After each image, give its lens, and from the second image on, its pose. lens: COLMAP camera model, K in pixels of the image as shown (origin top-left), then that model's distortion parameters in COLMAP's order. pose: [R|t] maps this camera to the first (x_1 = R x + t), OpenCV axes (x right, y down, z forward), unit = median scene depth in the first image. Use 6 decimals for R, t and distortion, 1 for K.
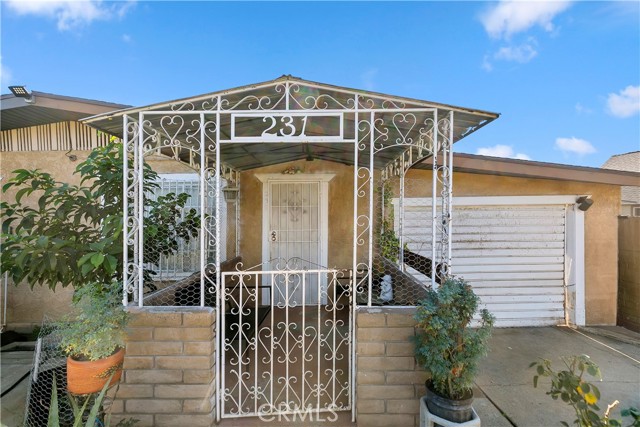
lens RADIAL K [[287.9, 0, 320.0], [0, 287.9, 213.5], [0, 0, 1]] dist [0.009362, 0.000024]
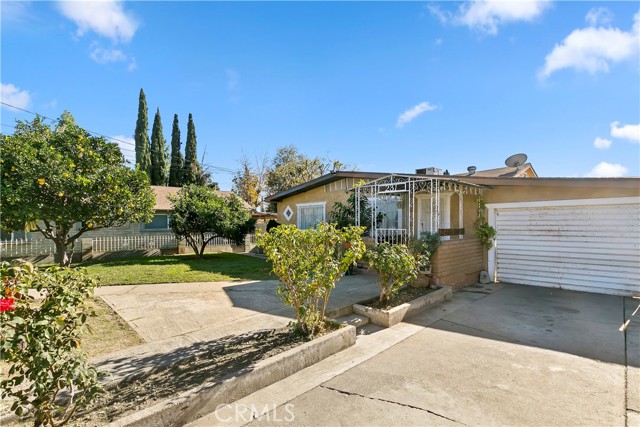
lens RADIAL K [[287.9, 0, 320.0], [0, 287.9, 213.5], [0, 0, 1]] dist [0.009362, 0.000024]
pose [[0.692208, -0.013508, -0.721571, 0.782225], [0.004048, 0.999882, -0.014834, 0.025970], [0.721686, 0.007348, 0.692181, -0.891331]]
